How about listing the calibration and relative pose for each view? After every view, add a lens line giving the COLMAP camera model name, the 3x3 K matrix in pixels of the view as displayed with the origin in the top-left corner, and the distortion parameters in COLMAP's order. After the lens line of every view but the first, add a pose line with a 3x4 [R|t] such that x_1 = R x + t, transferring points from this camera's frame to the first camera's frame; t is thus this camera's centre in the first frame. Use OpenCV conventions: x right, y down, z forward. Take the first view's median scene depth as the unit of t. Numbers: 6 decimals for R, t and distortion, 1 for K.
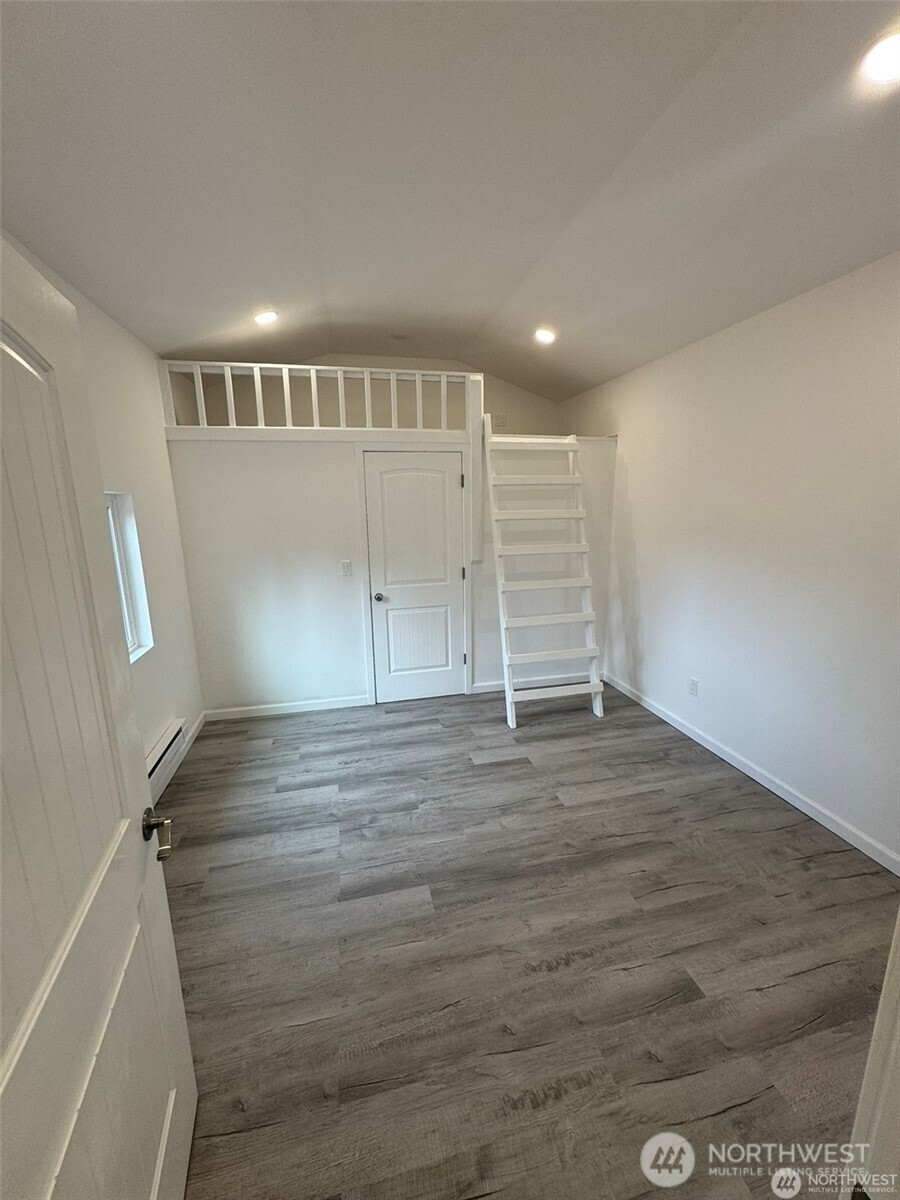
lens RADIAL K [[477.8, 0, 450.2], [0, 477.8, 610.9], [0, 0, 1]] dist [-0.001137, -0.000154]
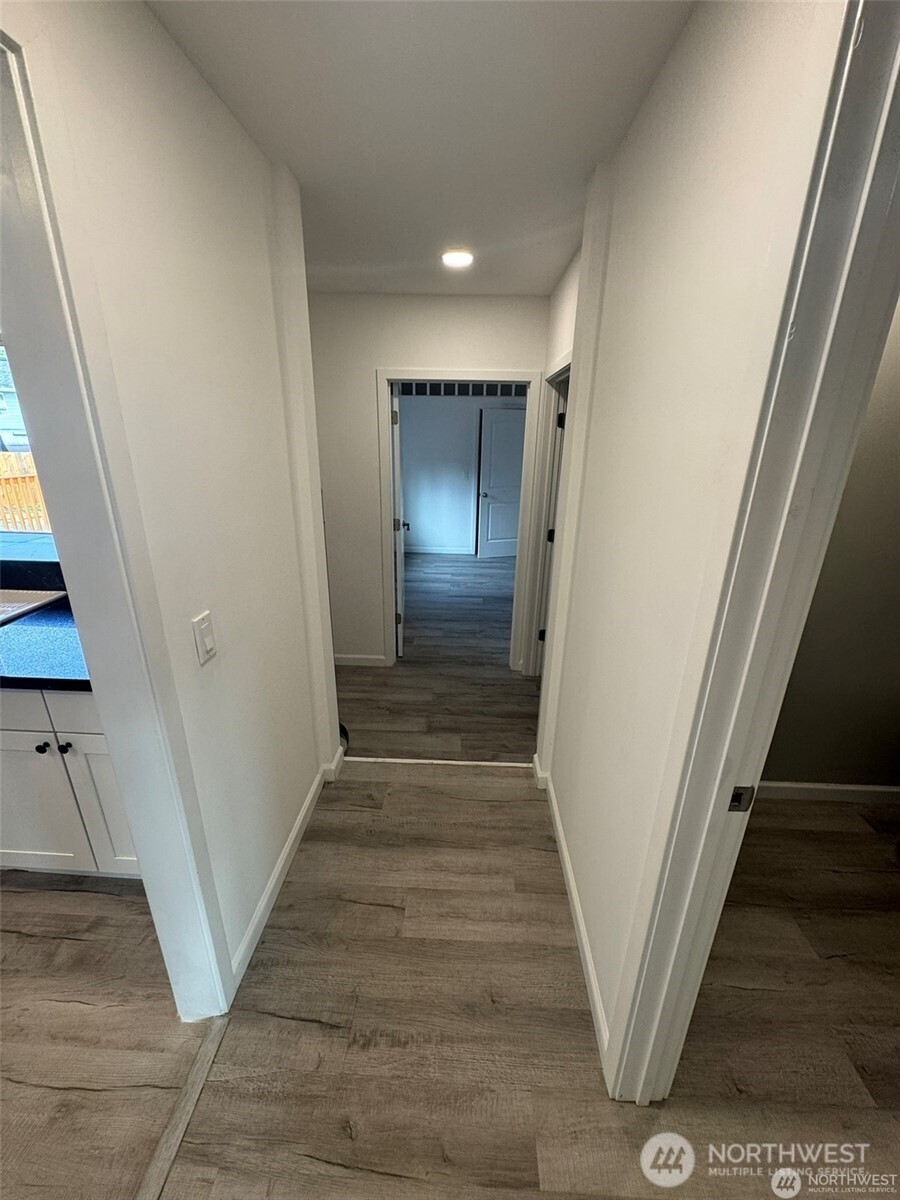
lens RADIAL K [[477.8, 0, 443.7], [0, 477.8, 607.9], [0, 0, 1]] dist [-0.001137, -0.000154]
pose [[0.958840, 0.125278, -0.254818, 0.348572], [-0.090043, 0.985243, 0.145564, 0.237311], [0.269293, -0.116629, 0.955970, -1.261422]]
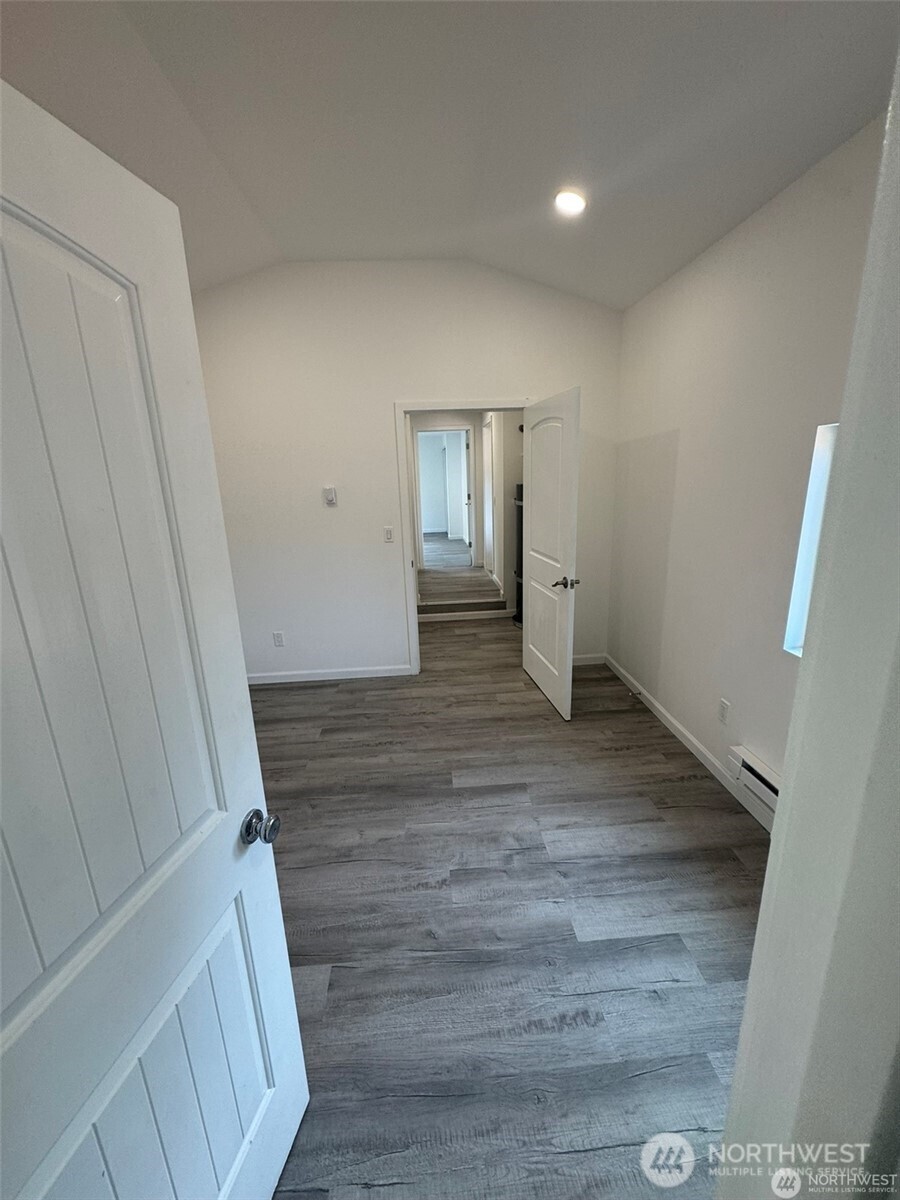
lens RADIAL K [[477.8, 0, 449.7], [0, 477.8, 599.5], [0, 0, 1]] dist [-0.001137, -0.000154]
pose [[-0.983855, -0.001062, 0.178964, -0.215530], [0.081770, 0.886834, 0.454796, -0.334863], [-0.159195, 0.462087, -0.872429, 1.571999]]
